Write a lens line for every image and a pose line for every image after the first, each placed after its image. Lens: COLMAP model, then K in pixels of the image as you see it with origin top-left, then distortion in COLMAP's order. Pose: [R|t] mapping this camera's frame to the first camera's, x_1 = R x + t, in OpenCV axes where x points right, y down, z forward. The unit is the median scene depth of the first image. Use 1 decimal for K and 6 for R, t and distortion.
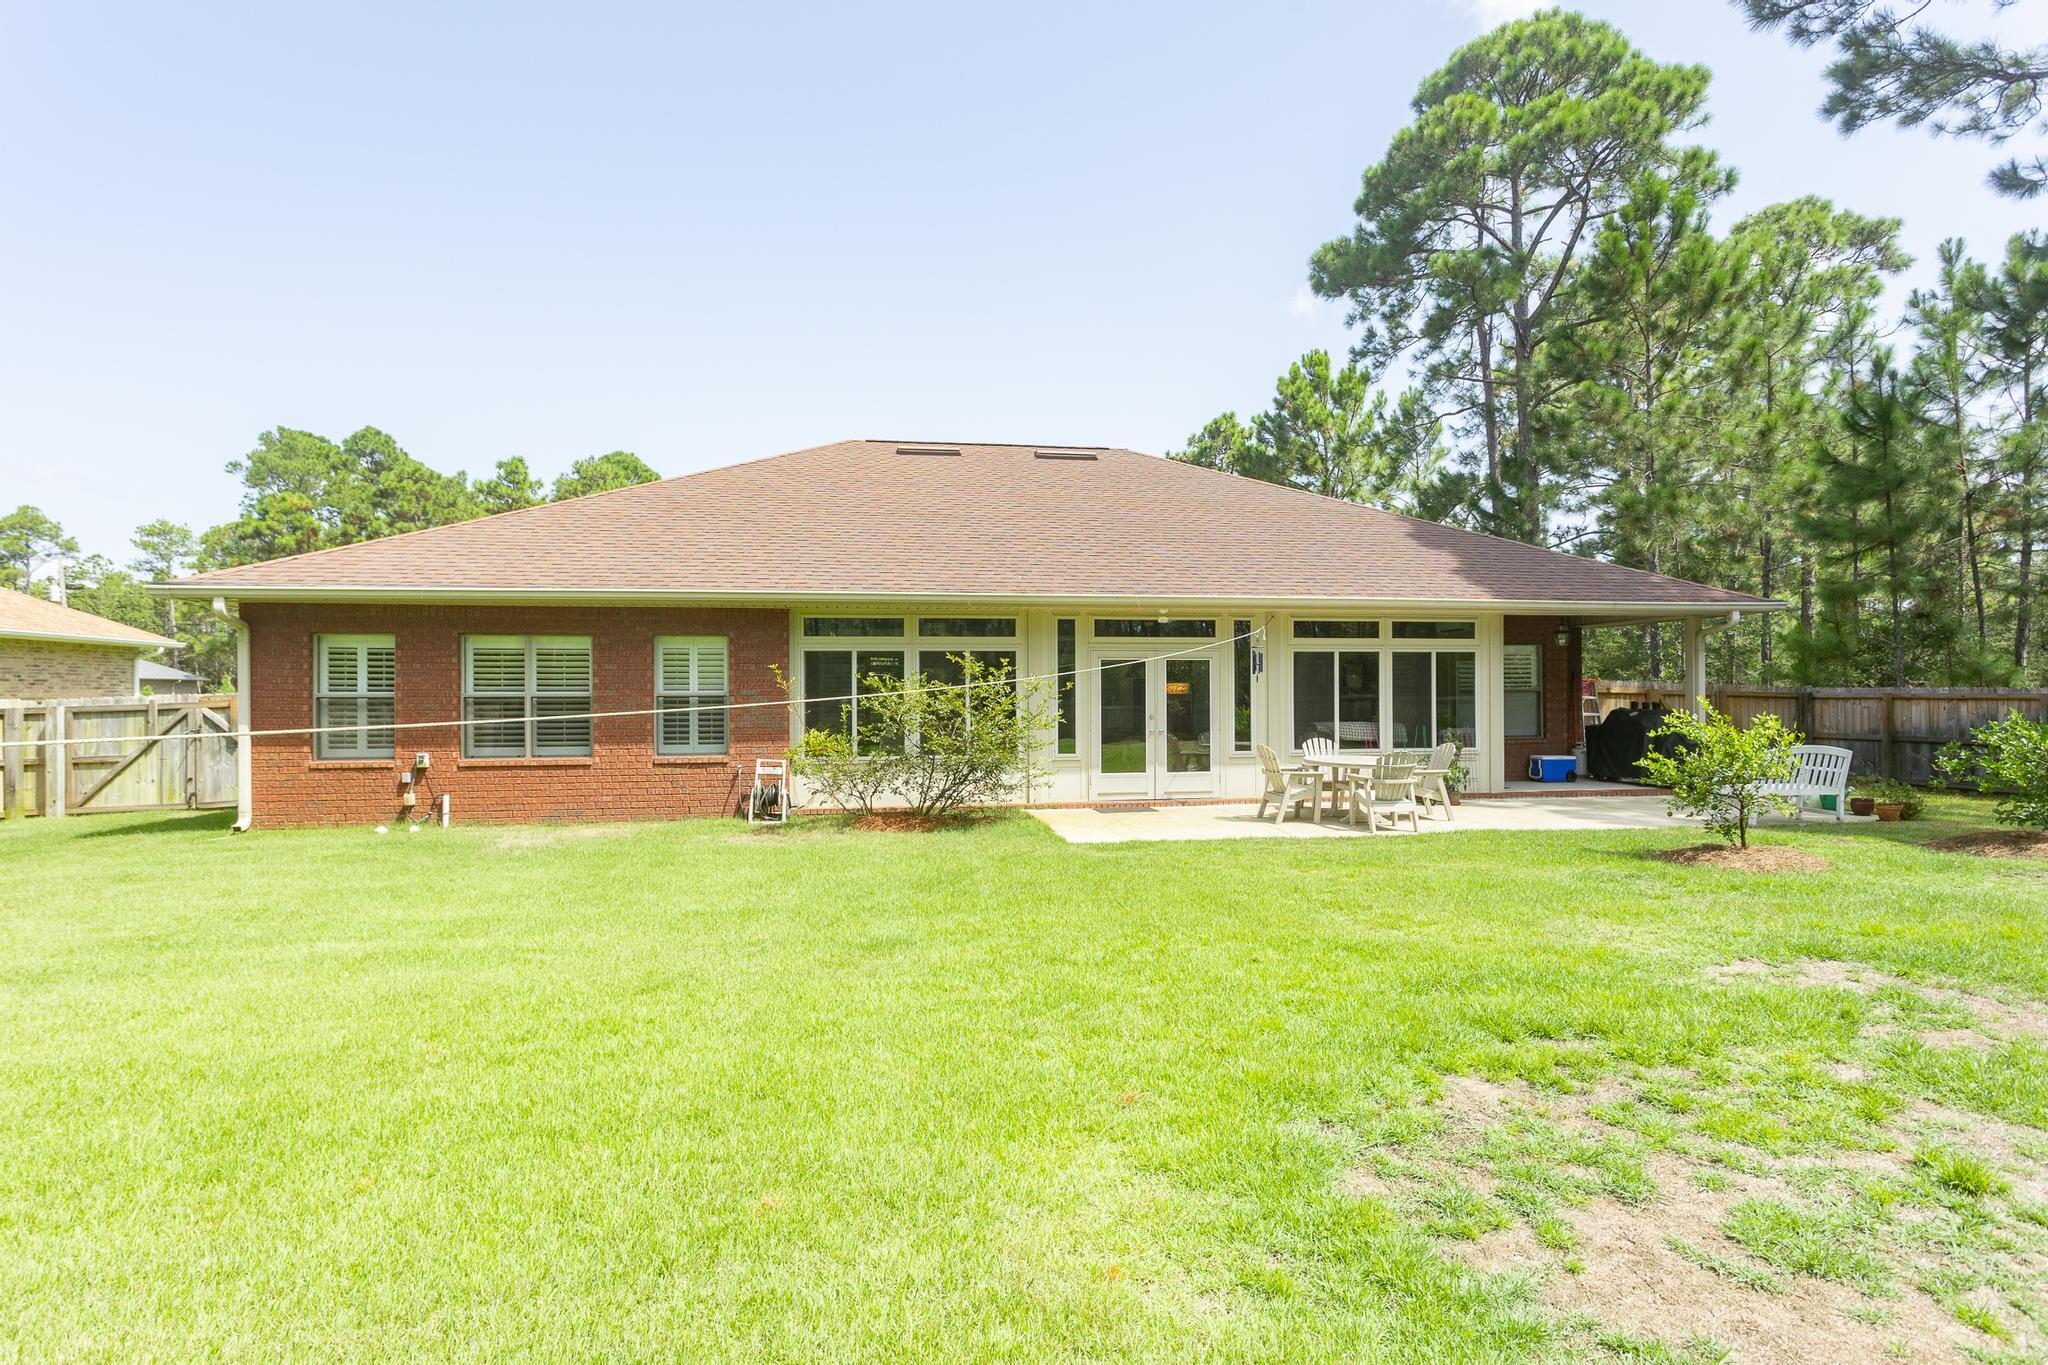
lens RADIAL K [[1012.1, 0, 1046.2], [0, 1012.1, 699.7], [0, 0, 1]] dist [0.012706, -0.003110]
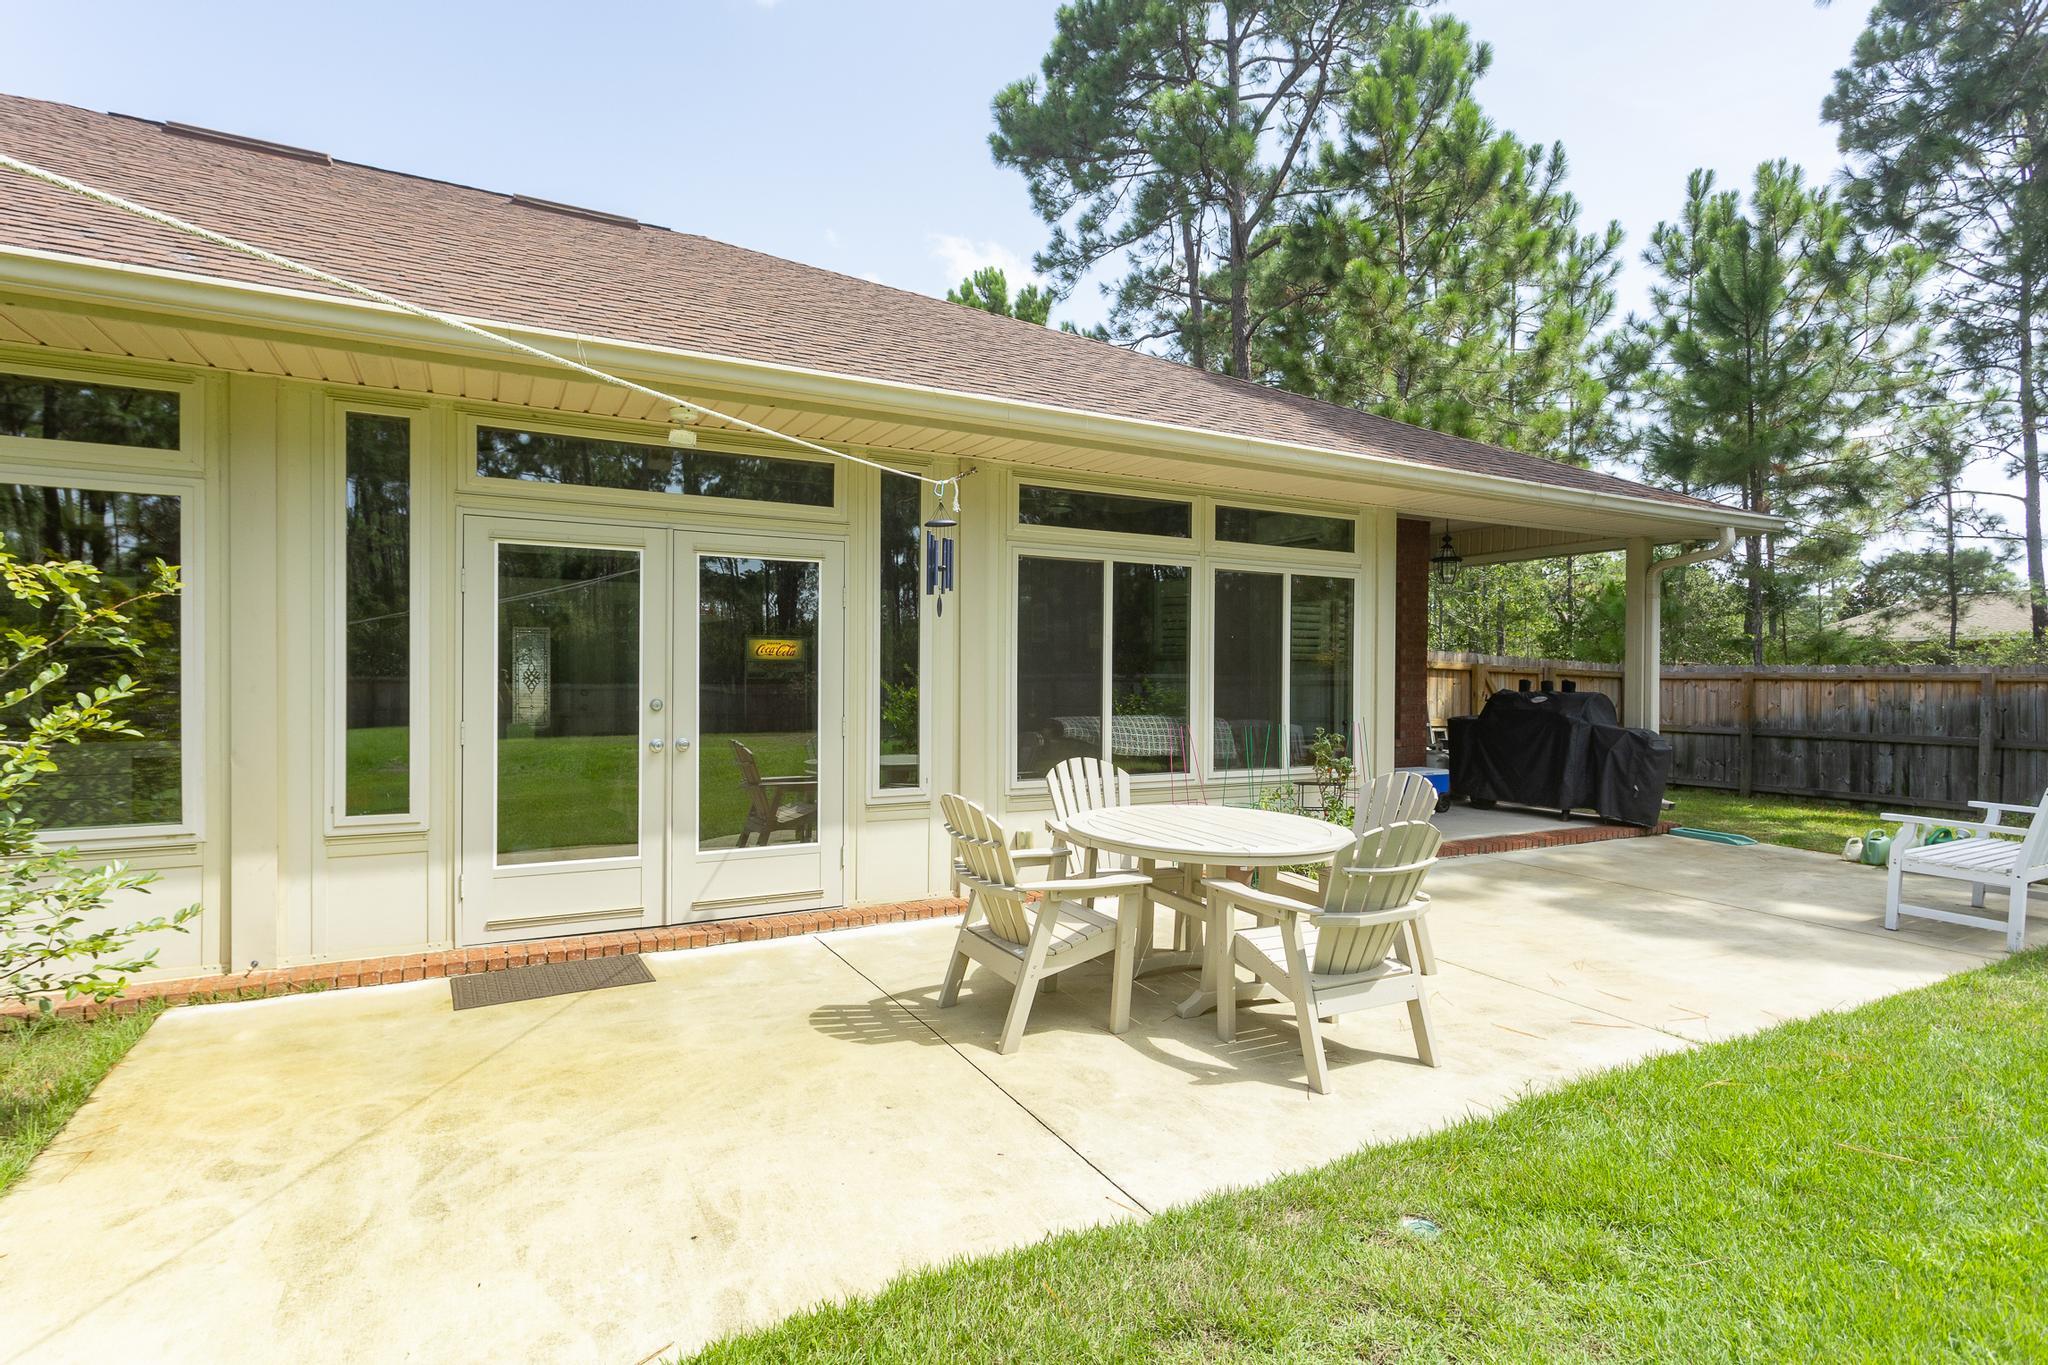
lens RADIAL K [[1012.1, 0, 1045.2], [0, 1012.1, 694.5], [0, 0, 1]] dist [0.012706, -0.003110]
pose [[0.945961, 0.004736, 0.324247, 0.094384], [-0.009718, 0.999858, 0.013747, 0.005053], [-0.324136, -0.016155, 0.945873, 0.479716]]
